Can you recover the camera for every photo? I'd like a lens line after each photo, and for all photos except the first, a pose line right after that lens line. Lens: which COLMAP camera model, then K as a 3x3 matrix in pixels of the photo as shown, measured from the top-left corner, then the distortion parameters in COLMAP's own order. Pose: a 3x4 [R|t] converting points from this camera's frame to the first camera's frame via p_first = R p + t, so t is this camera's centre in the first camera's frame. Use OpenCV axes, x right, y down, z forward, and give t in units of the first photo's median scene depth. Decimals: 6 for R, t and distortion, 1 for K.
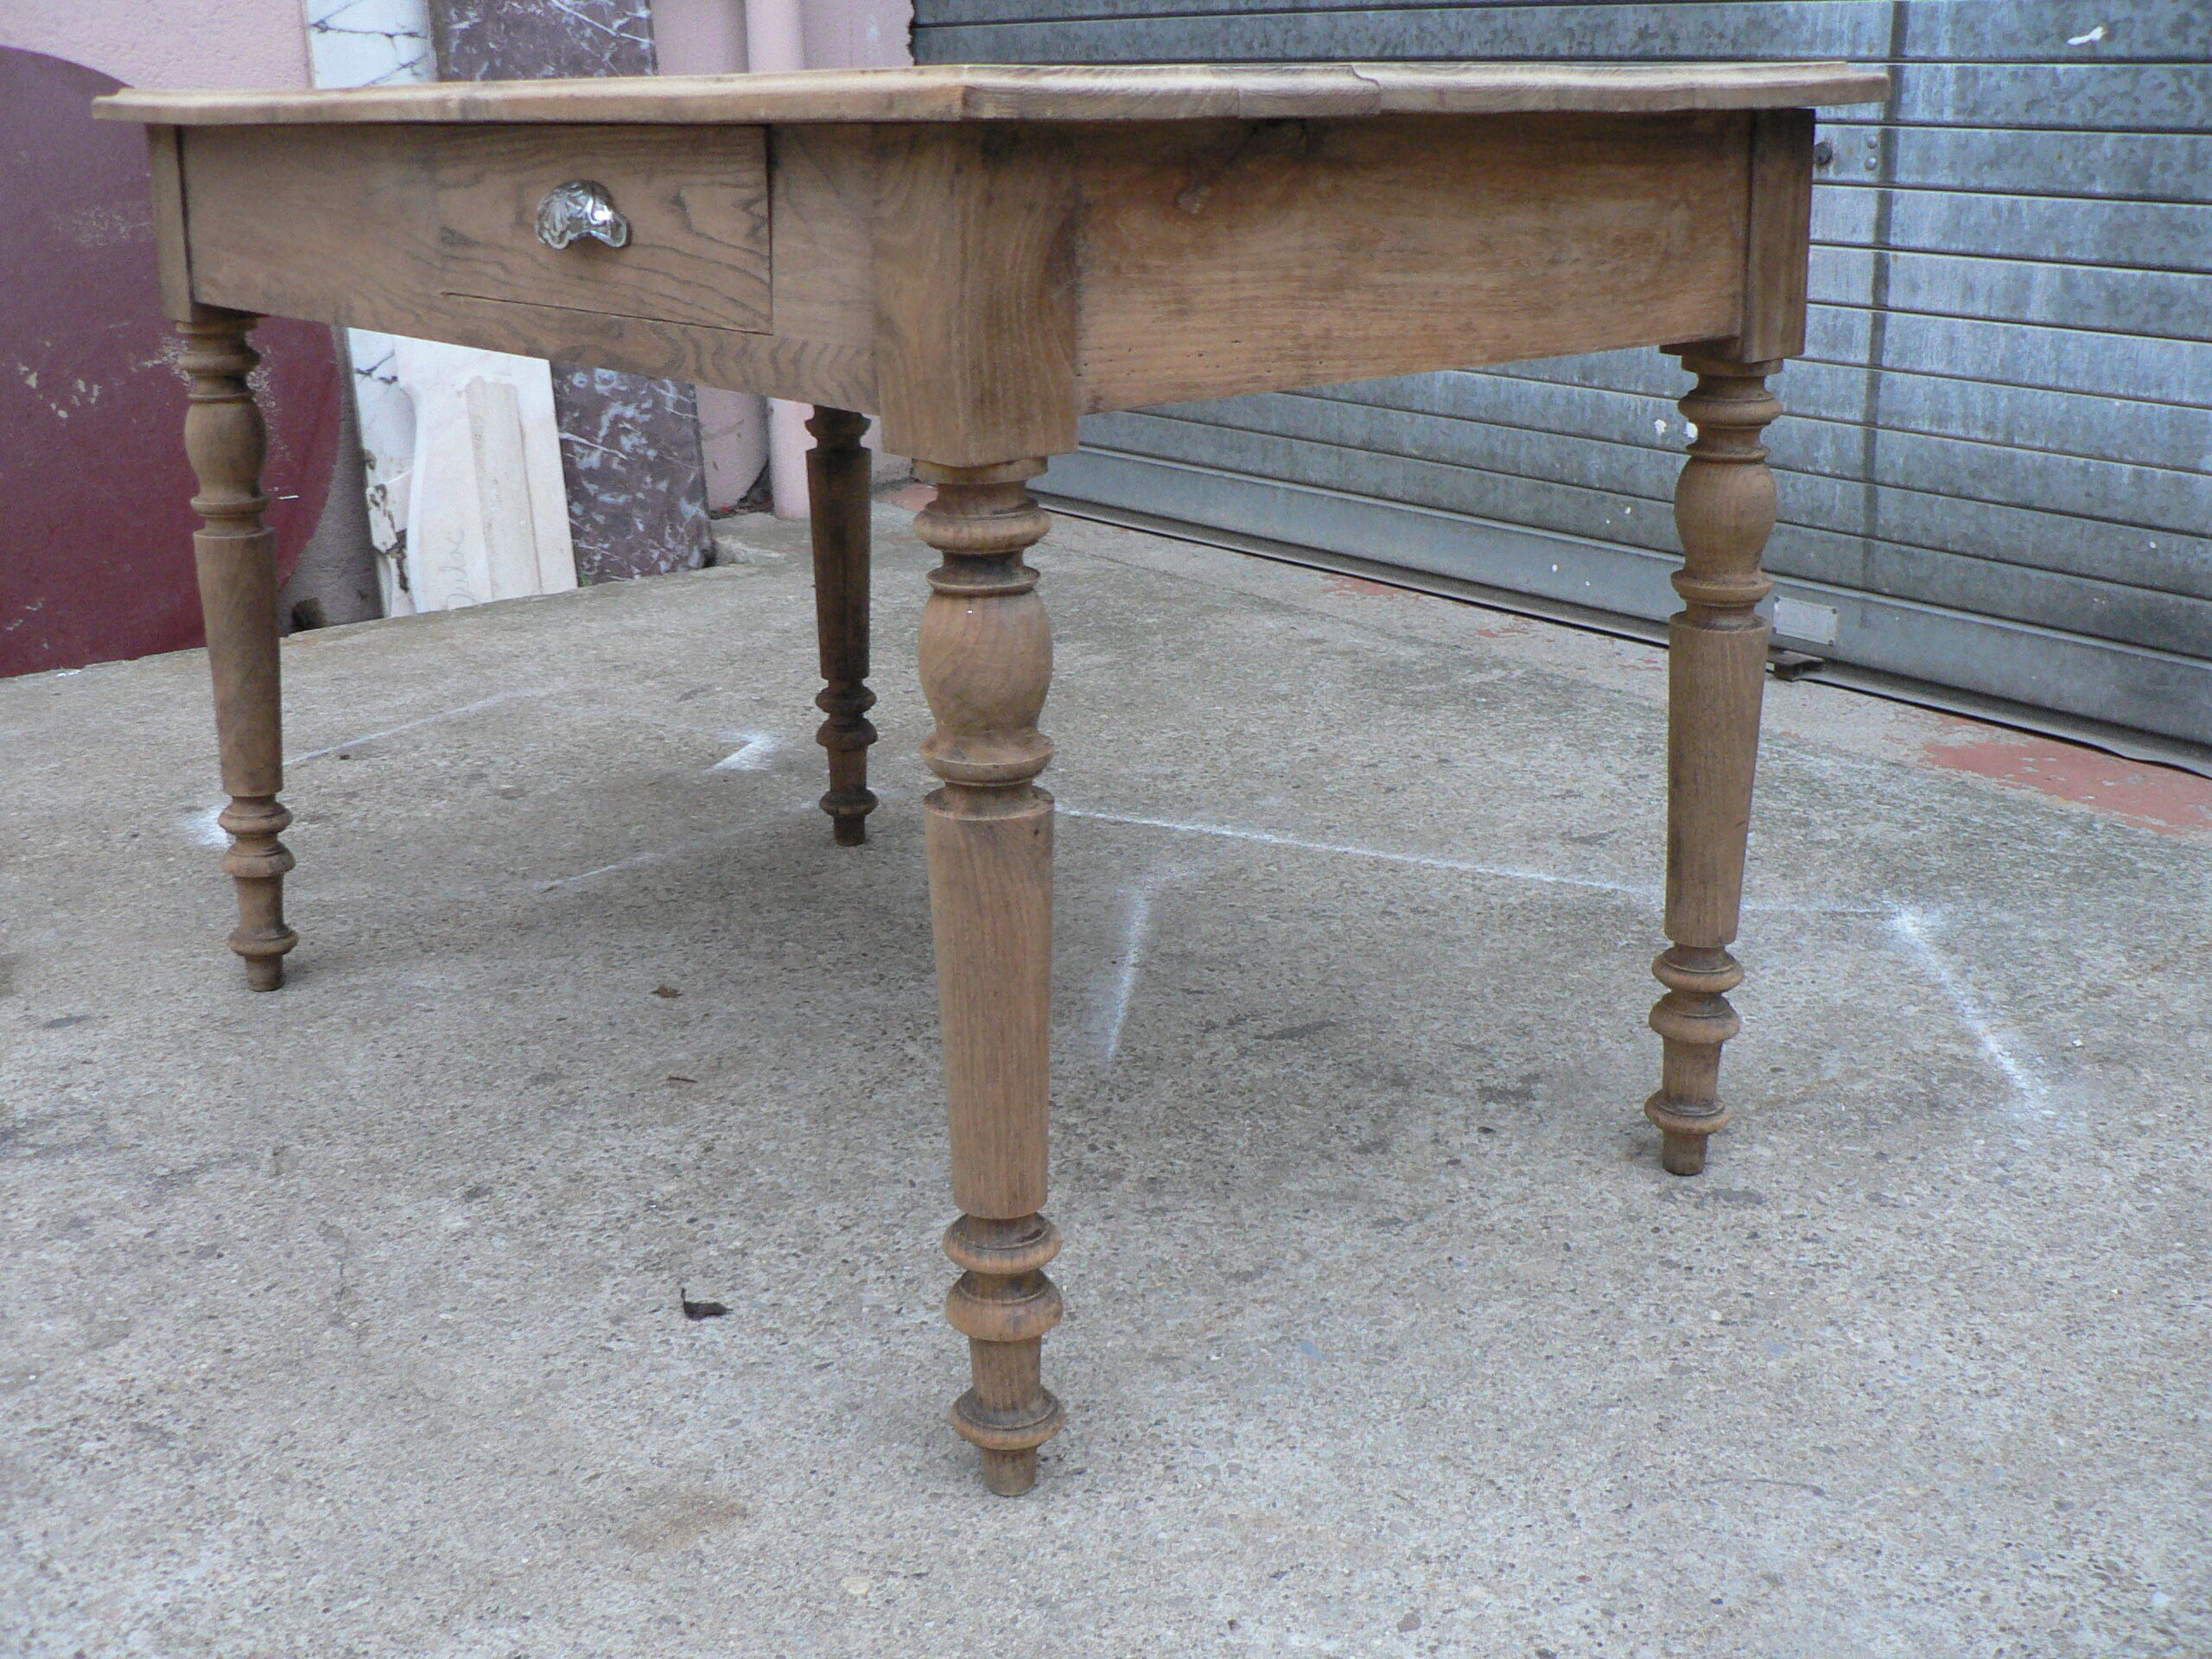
lens RADIAL K [[2408.5, 0, 1092.7], [0, 2408.5, 826.8], [0, 0, 1]] dist [-0.192143, 0.211666]
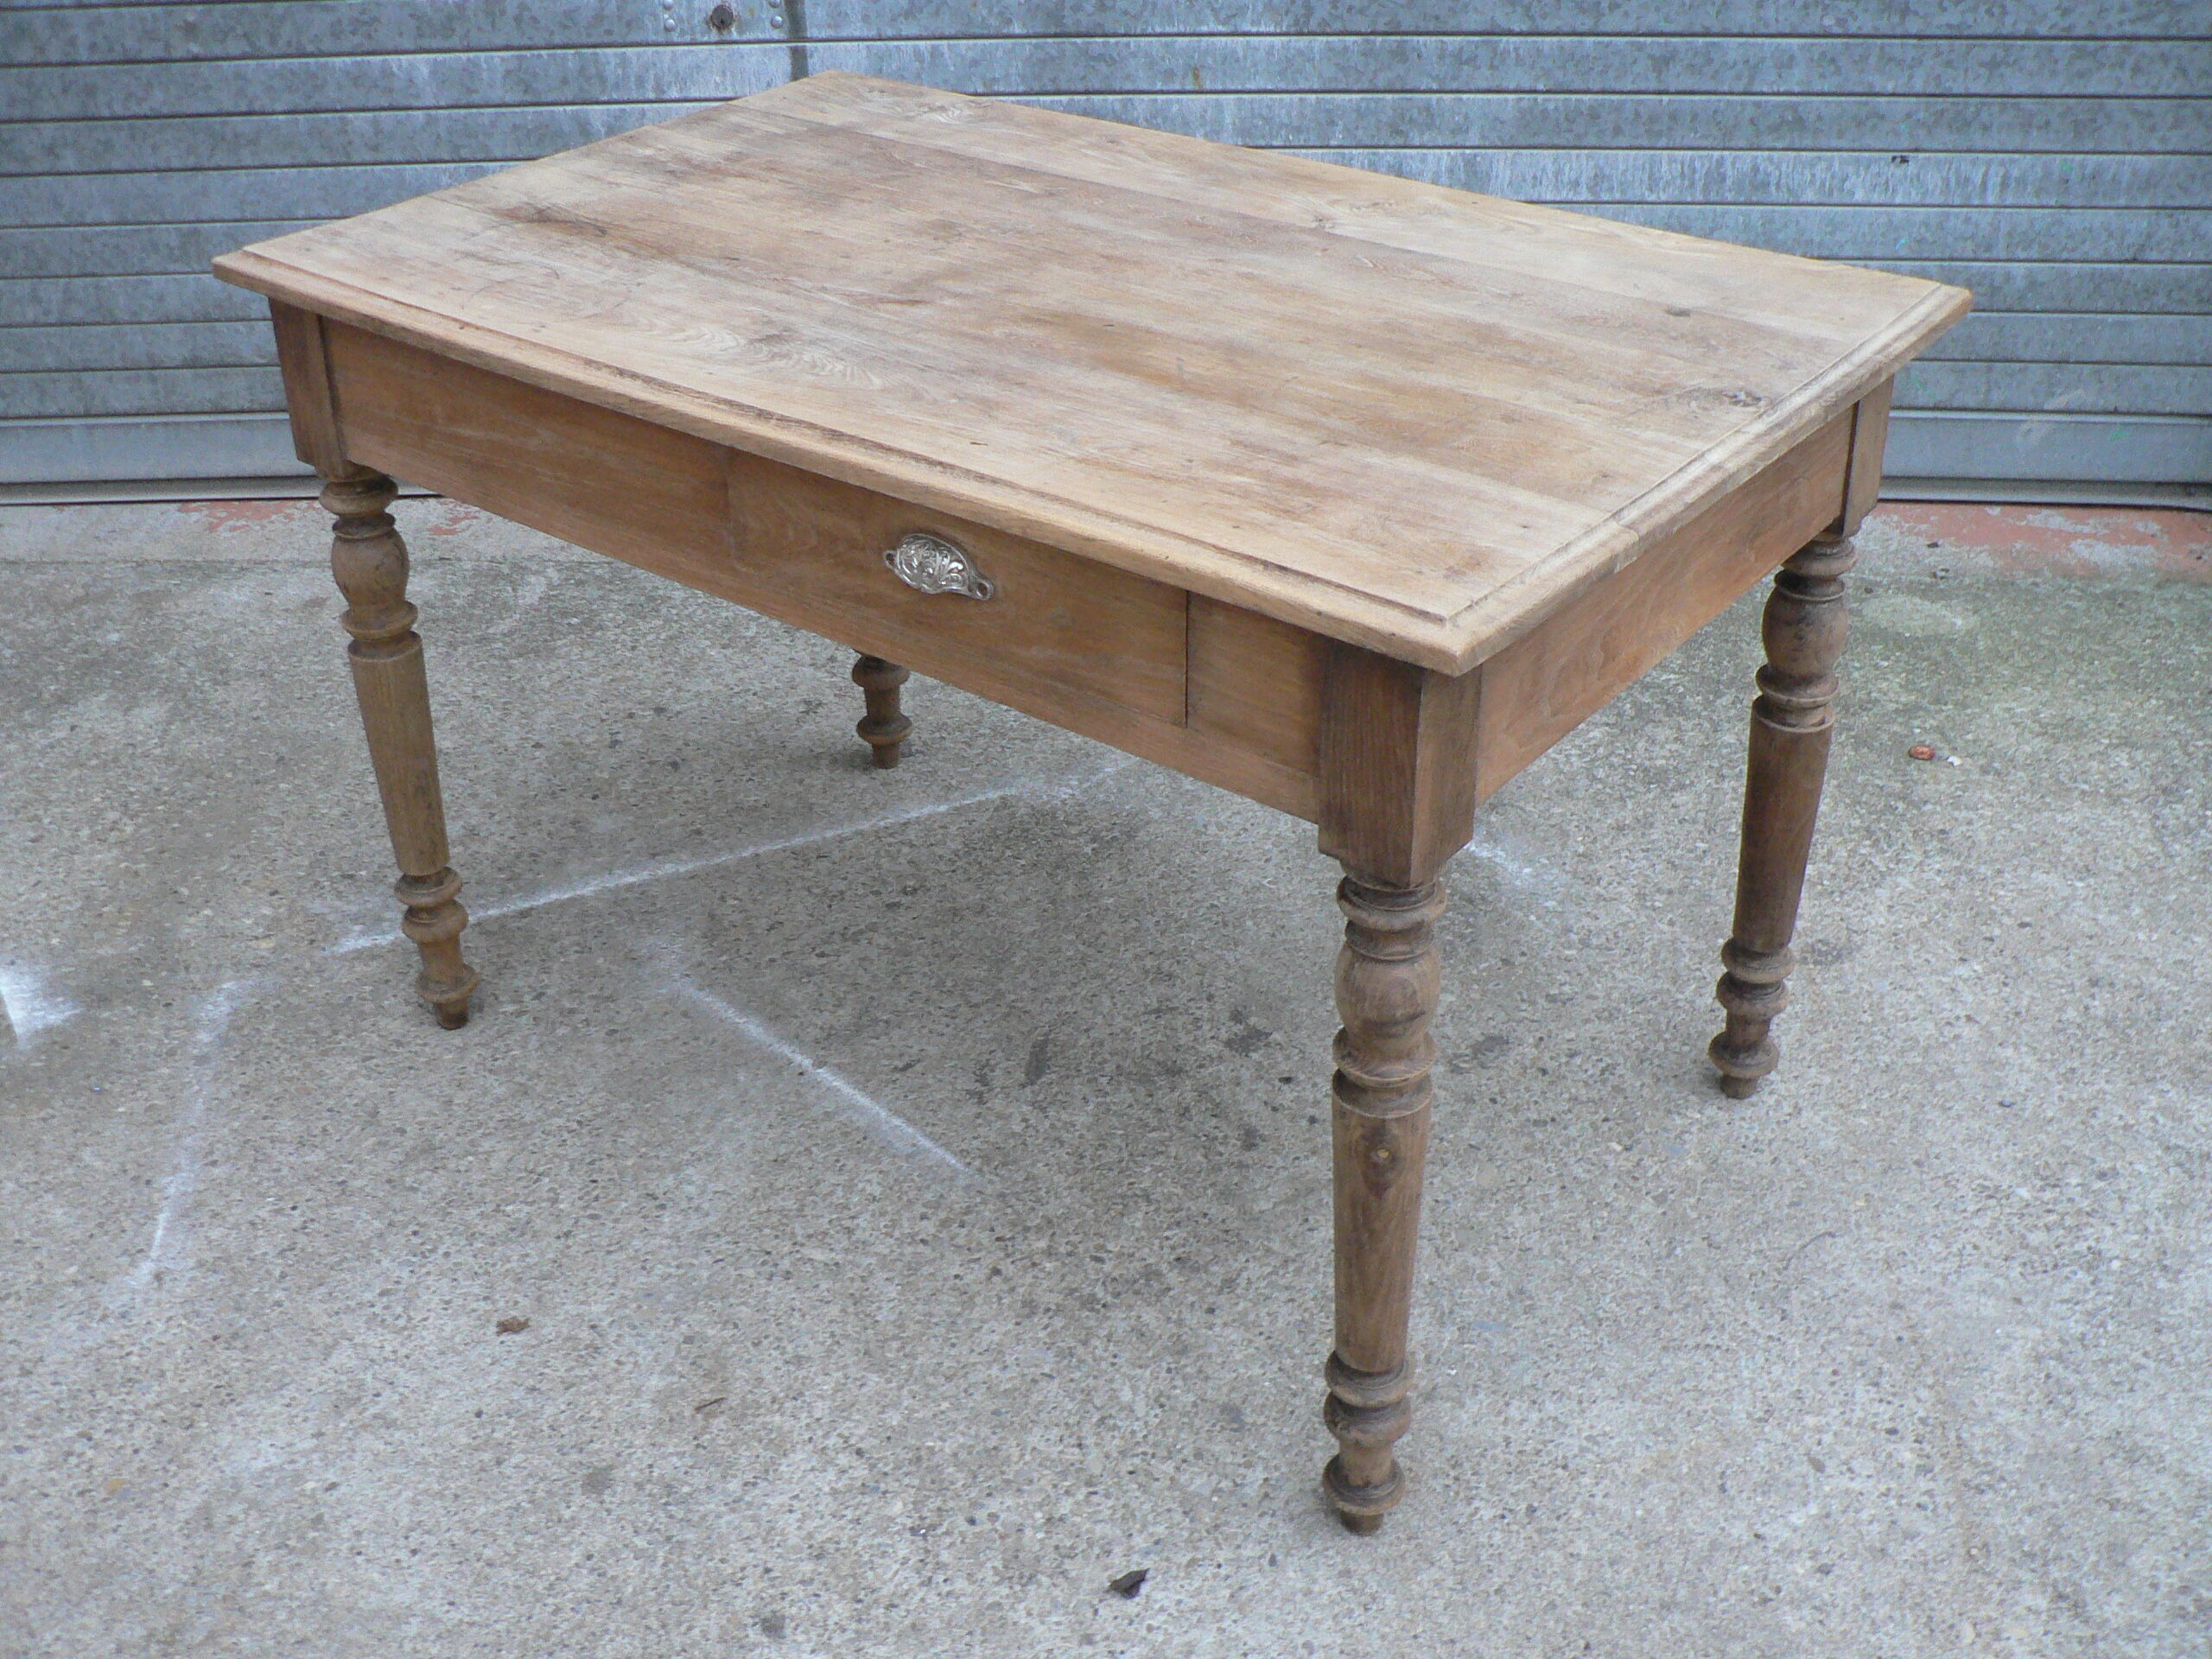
lens RADIAL K [[2413.7, 0, 1096.0], [0, 2413.7, 818.2], [0, 0, 1]] dist [-0.189852, 0.206973]
pose [[0.650322, -0.402436, 0.644303, -0.531238], [0.246891, 0.914073, 0.321739, -0.346061], [-0.718420, -0.050162, 0.693799, 0.186139]]
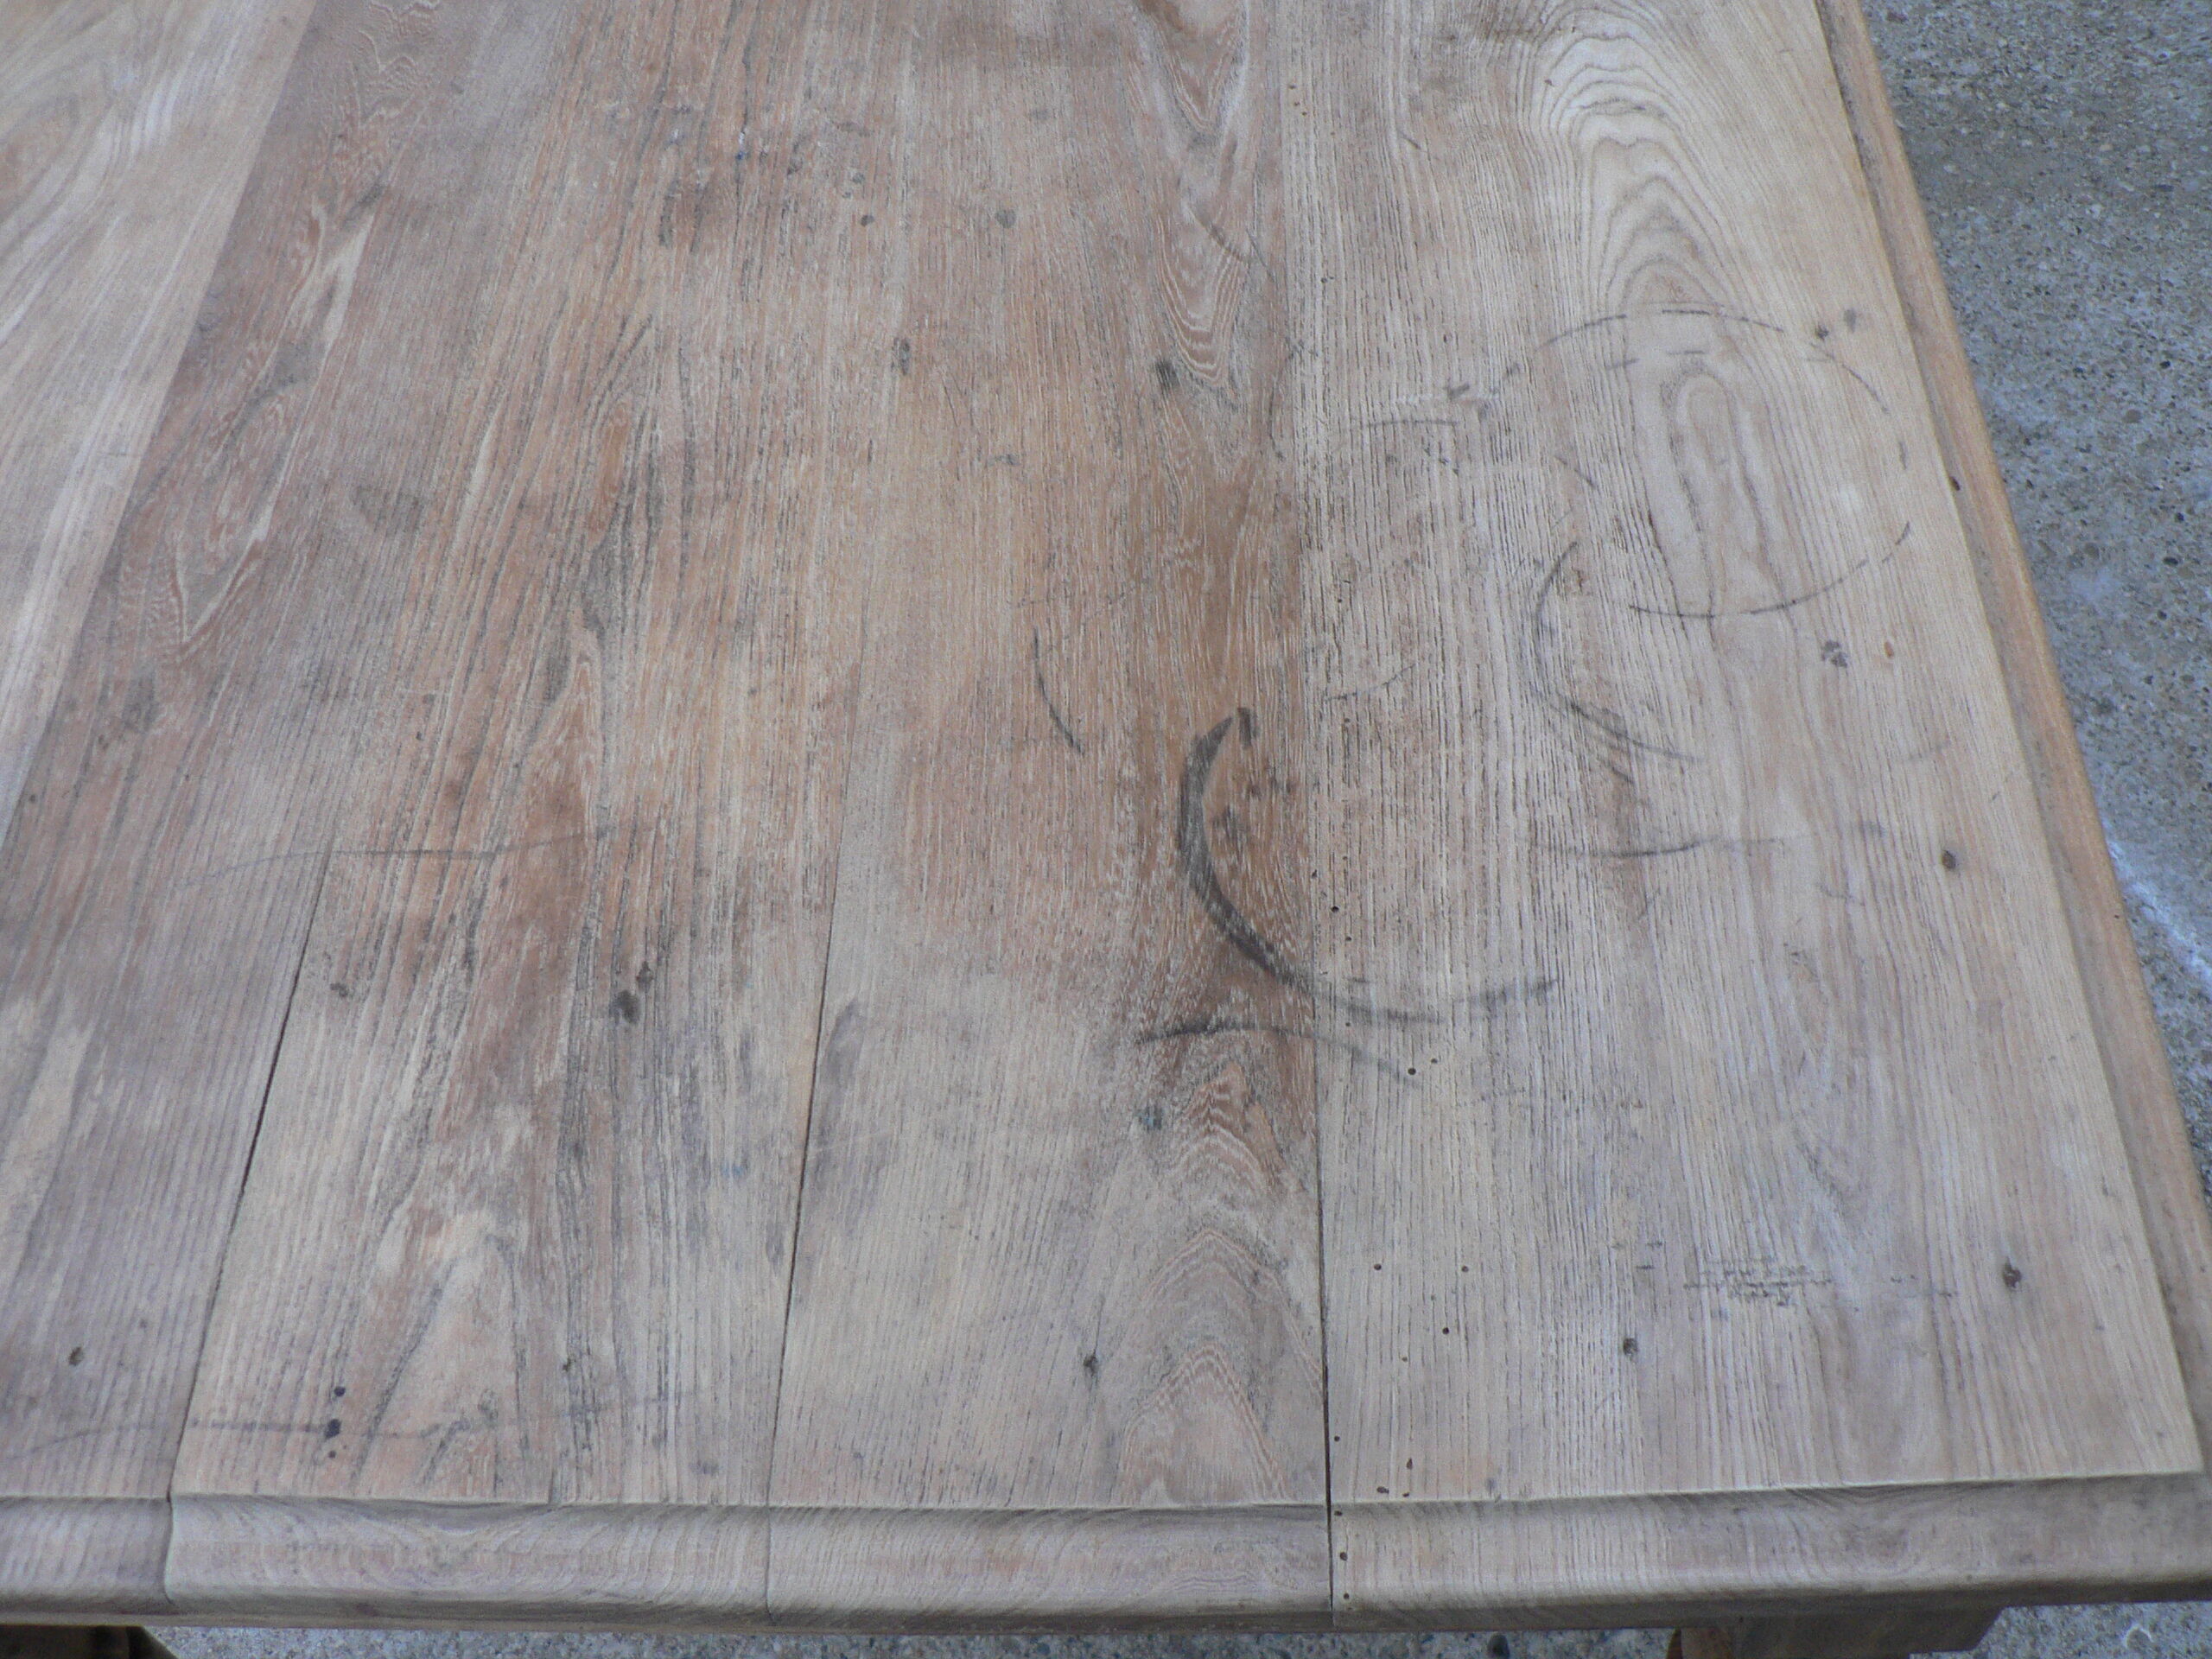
lens RADIAL K [[2408.5, 0, 1092.7], [0, 2408.5, 826.8], [0, 0, 1]] dist [-0.192143, 0.211666]
pose [[-0.995822, 0.002713, 0.091272, 0.009299], [0.087526, 0.313207, 0.945643, -0.584279], [-0.026022, 0.949681, -0.312136, 1.067051]]
